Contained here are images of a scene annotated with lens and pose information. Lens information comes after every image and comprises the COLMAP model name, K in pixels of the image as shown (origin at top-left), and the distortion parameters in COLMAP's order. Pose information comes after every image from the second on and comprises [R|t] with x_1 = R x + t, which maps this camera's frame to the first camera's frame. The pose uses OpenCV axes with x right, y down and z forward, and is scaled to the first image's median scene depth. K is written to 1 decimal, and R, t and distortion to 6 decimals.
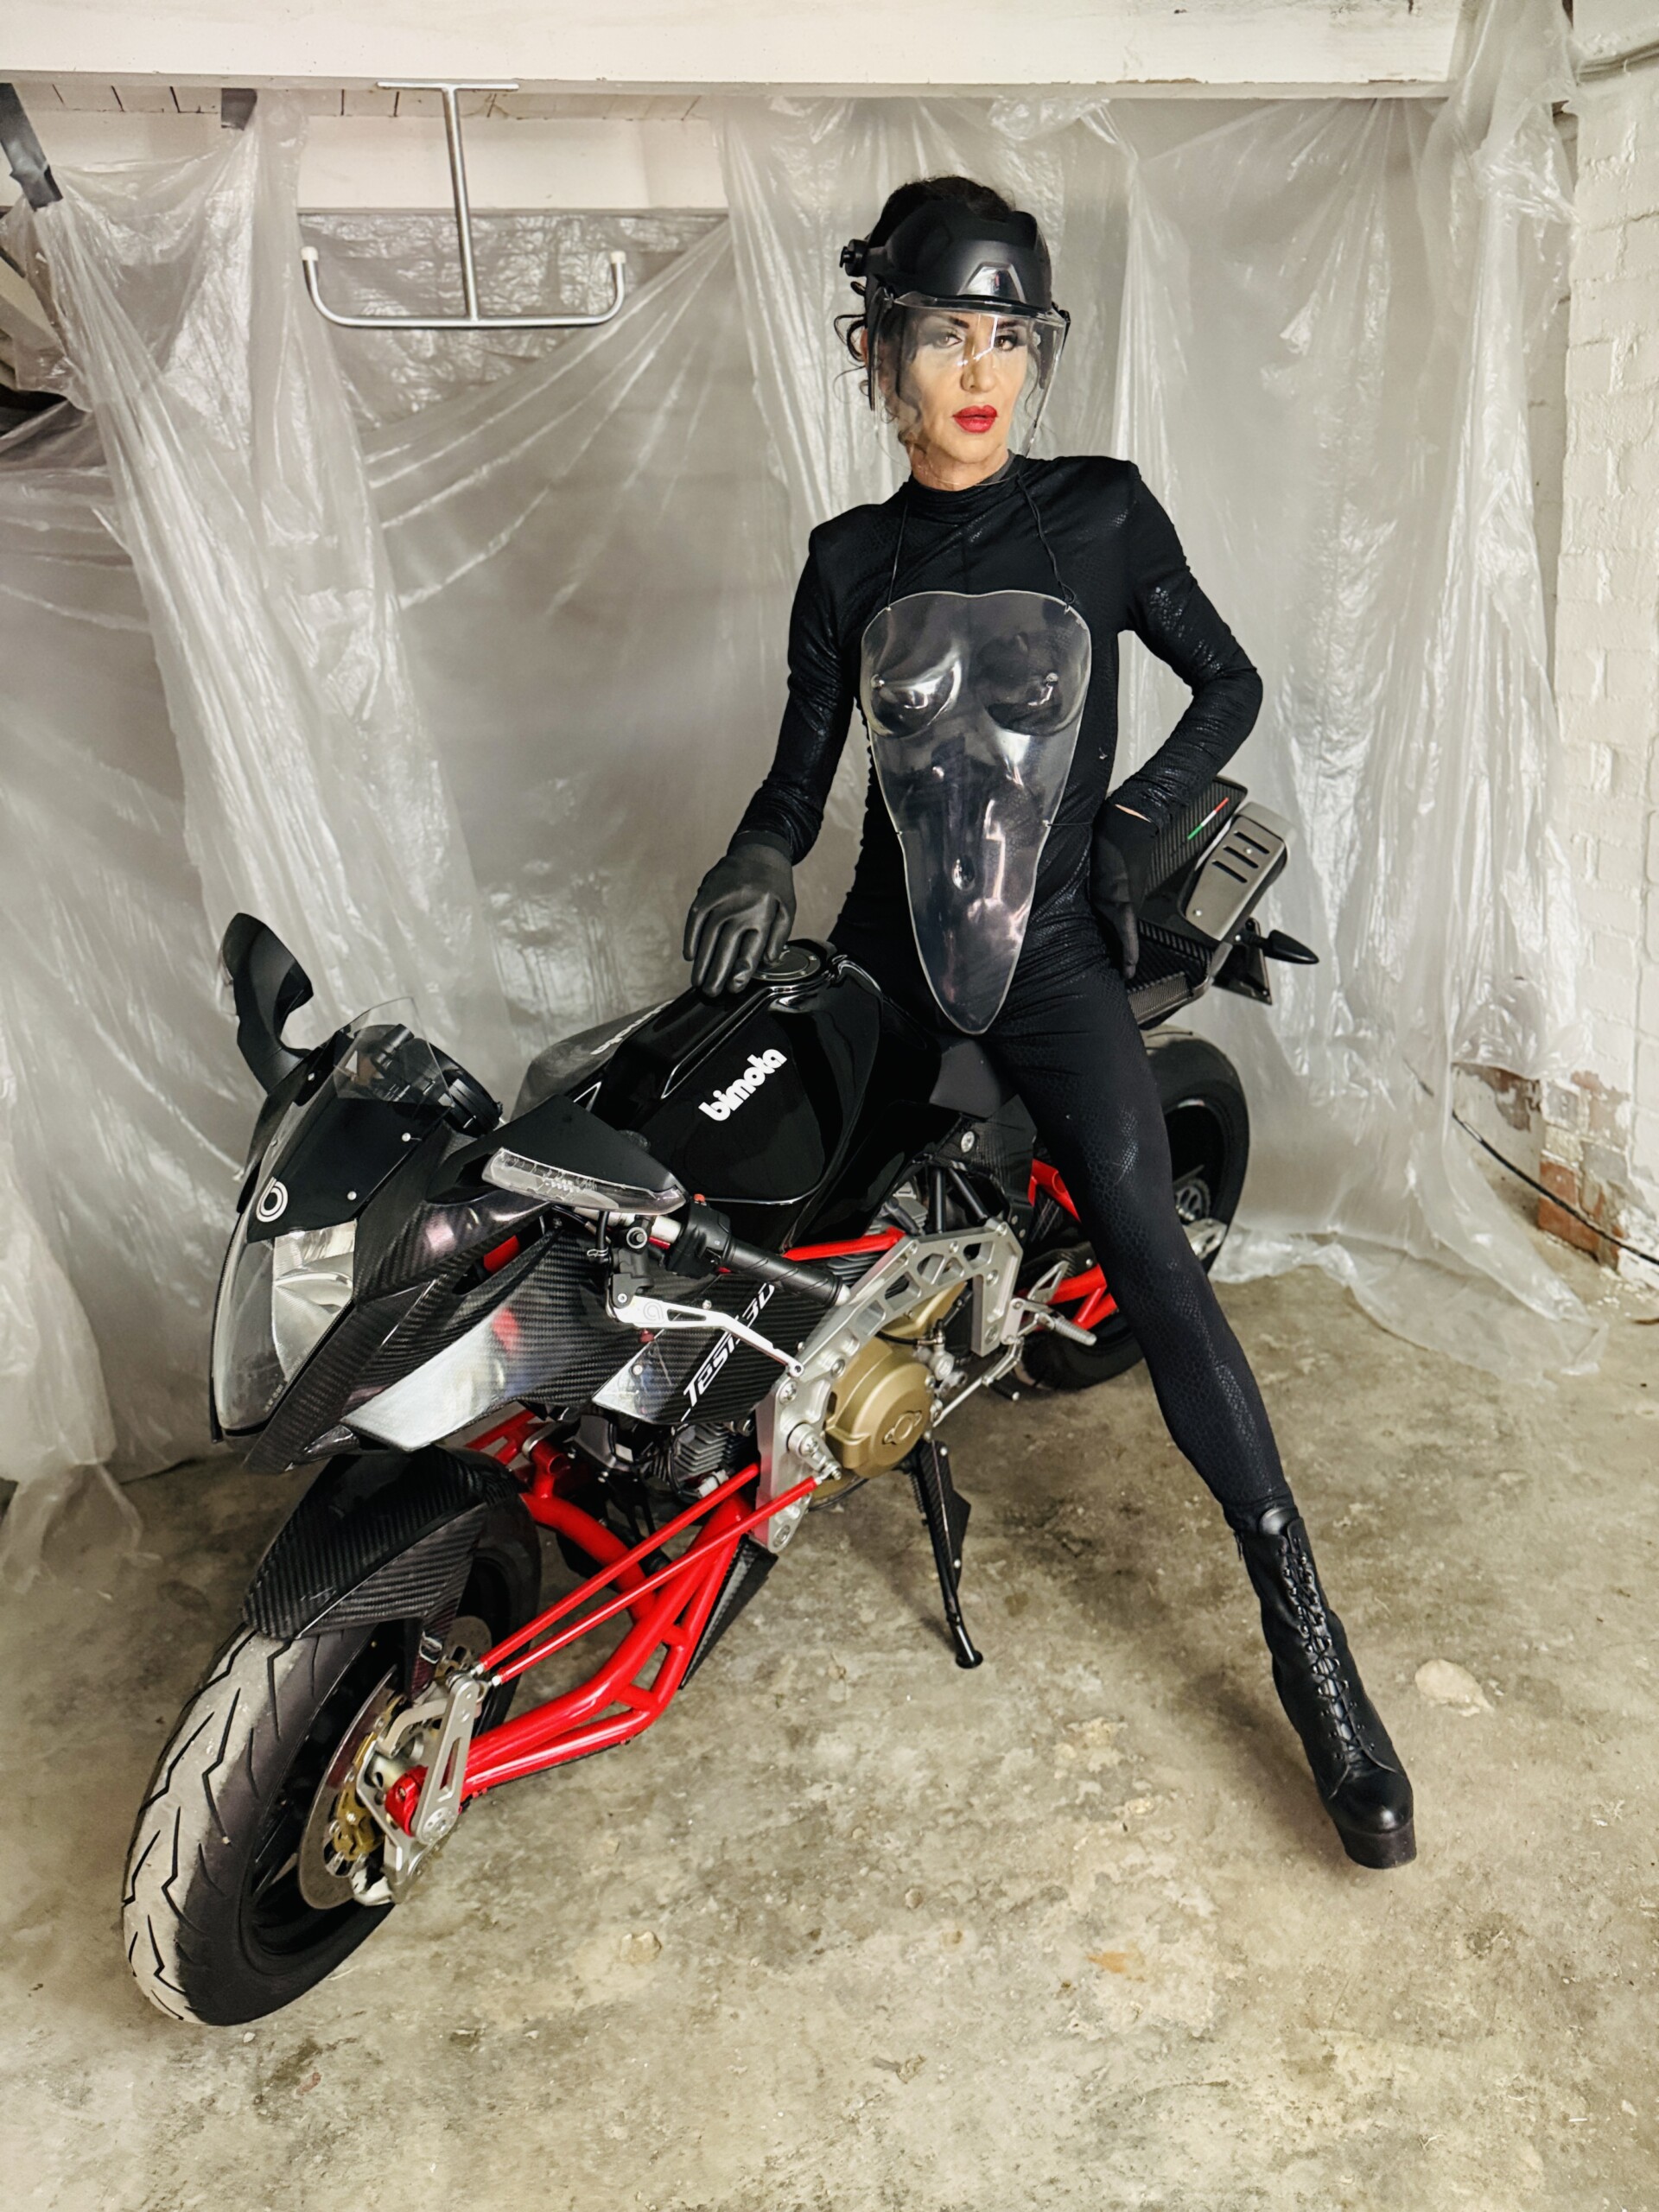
lens RADIAL K [[1548.7, 0, 828.3], [0, 1548.7, 1116.9], [0, 0, 1]] dist [-0.002676, -0.009209]
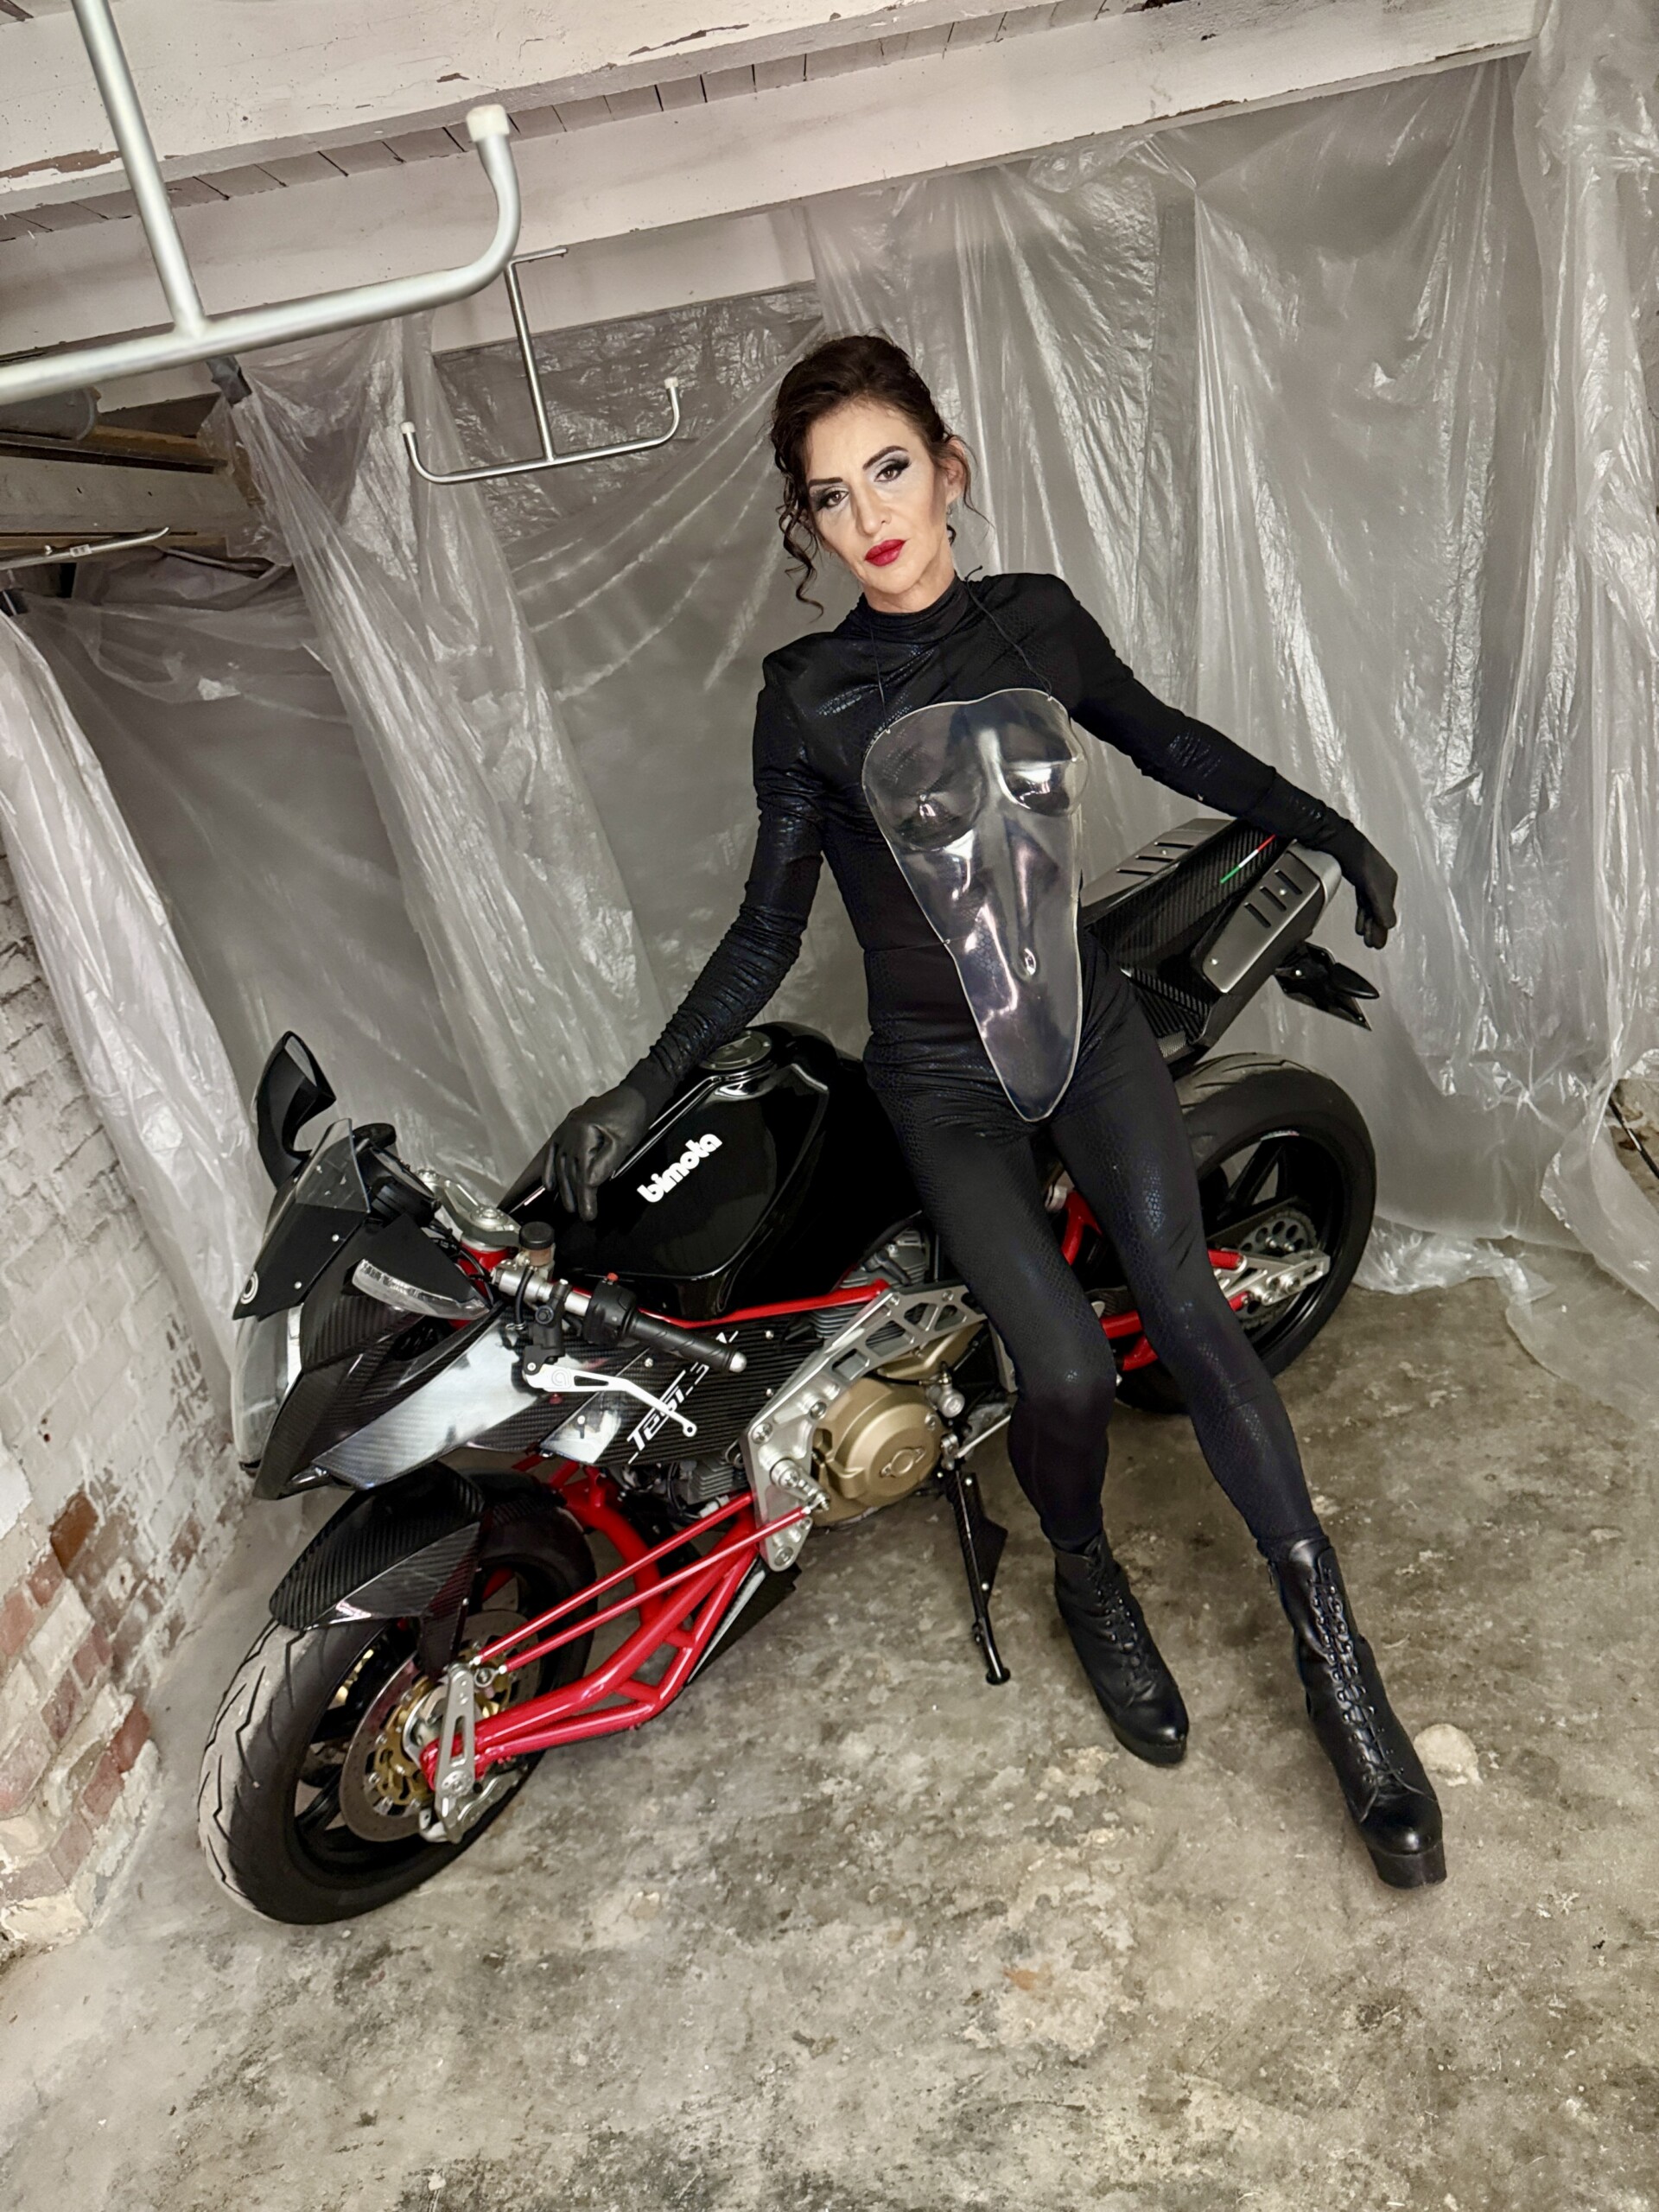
lens RADIAL K [[1538.5, 0, 830.0], [0, 1538.5, 1111.5], [0, 0, 1]] dist [0.004191, -0.018222]
pose [[0.956964, -0.013121, -0.289911, 0.340968], [0.023549, 0.999194, 0.032508, -0.087614], [0.289251, -0.037936, 0.956501, -0.037783]]
